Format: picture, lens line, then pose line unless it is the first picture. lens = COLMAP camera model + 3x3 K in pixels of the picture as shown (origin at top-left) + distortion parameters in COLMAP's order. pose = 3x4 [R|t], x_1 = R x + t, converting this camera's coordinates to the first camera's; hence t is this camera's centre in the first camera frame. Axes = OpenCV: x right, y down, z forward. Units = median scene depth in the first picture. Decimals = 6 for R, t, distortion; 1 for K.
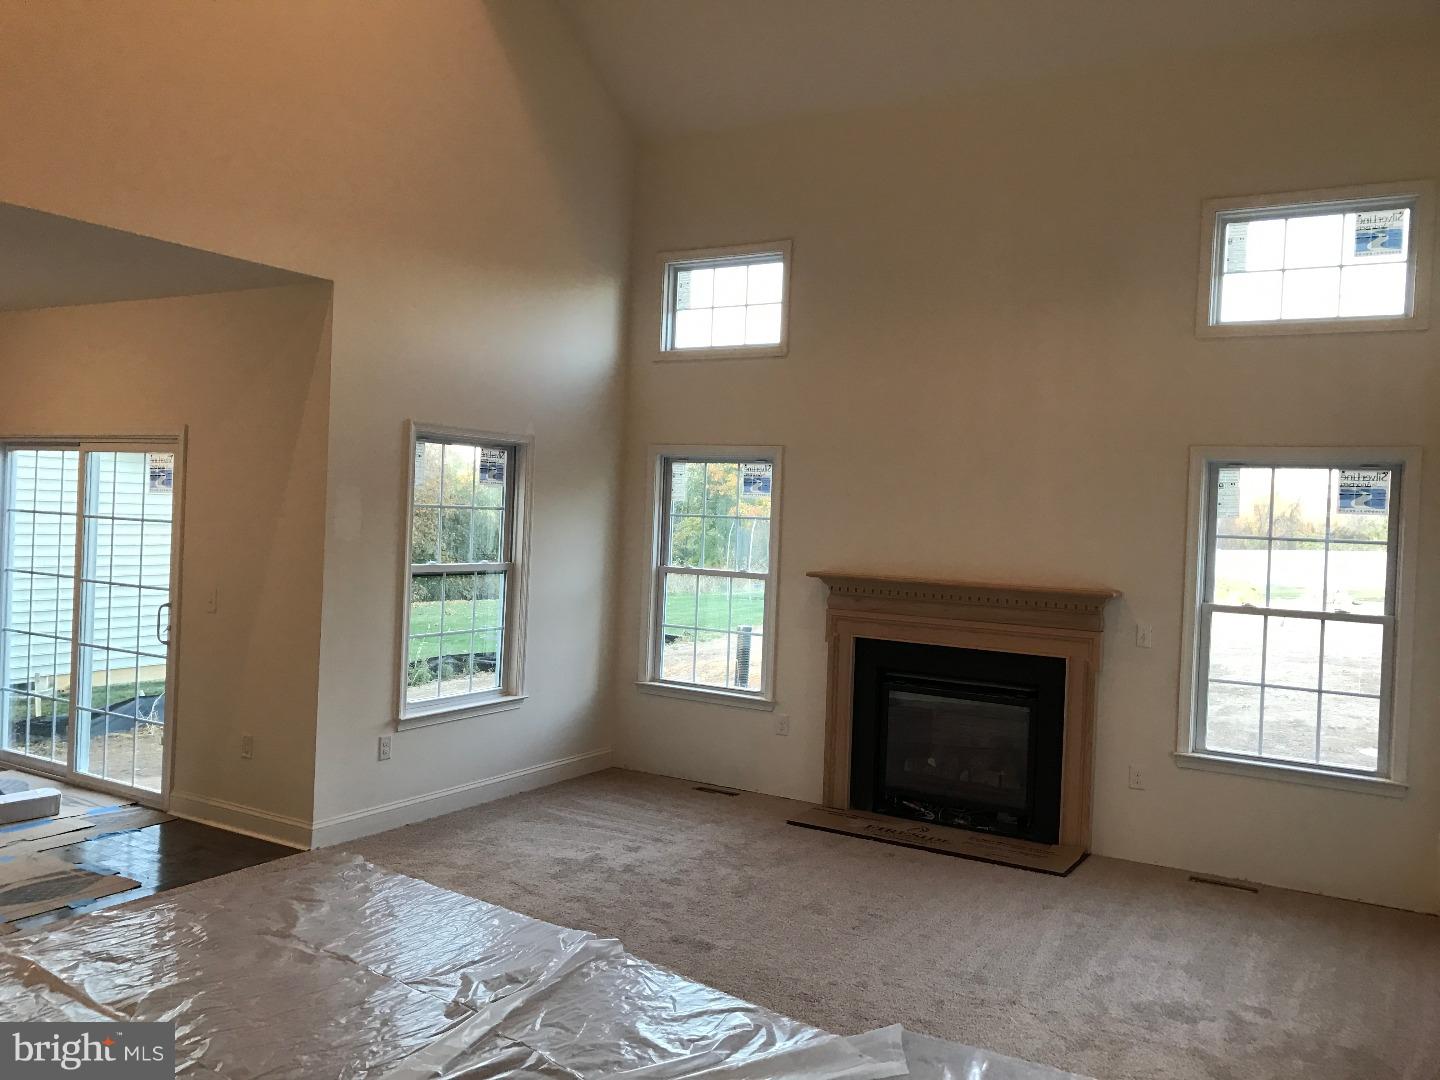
lens RADIAL K [[1166.6, 0, 716.2], [0, 1166.6, 541.6], [0, 0, 1]] dist [-0.017172, 0.021852]
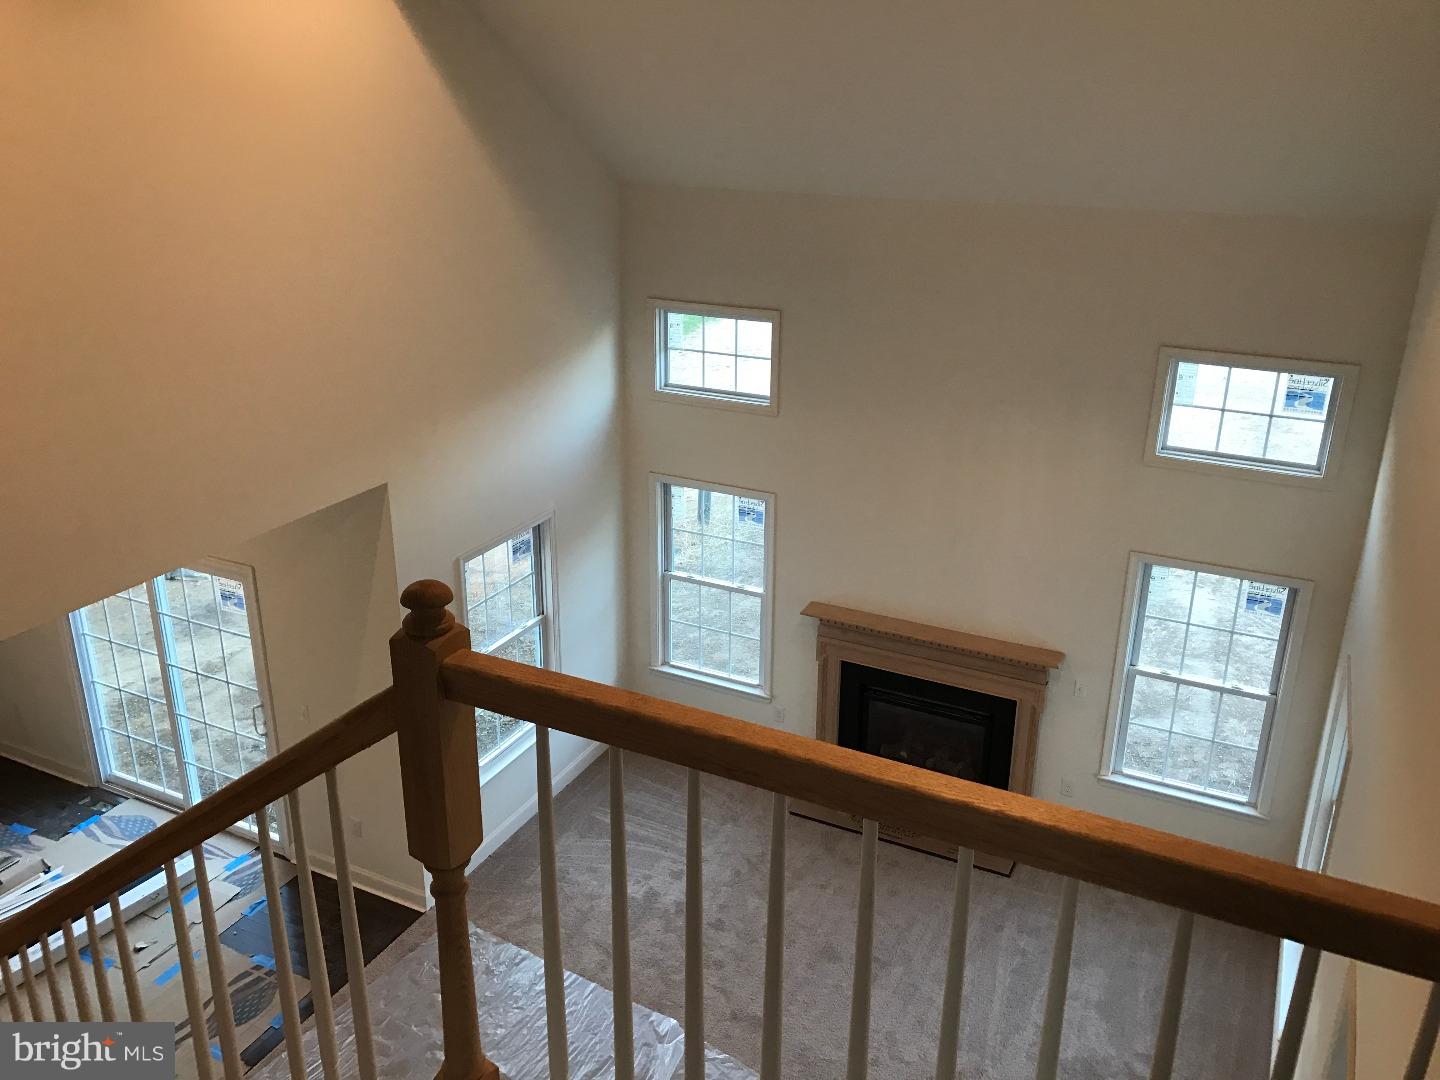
lens RADIAL K [[1166.6, 0, 723.9], [0, 1166.6, 534.5], [0, 0, 1]] dist [-0.017172, 0.021852]
pose [[0.995939, -0.059434, 0.067623, -0.078854], [0.033101, 0.940248, 0.338877, -0.478700], [-0.083723, -0.335263, 0.938397, -0.068427]]
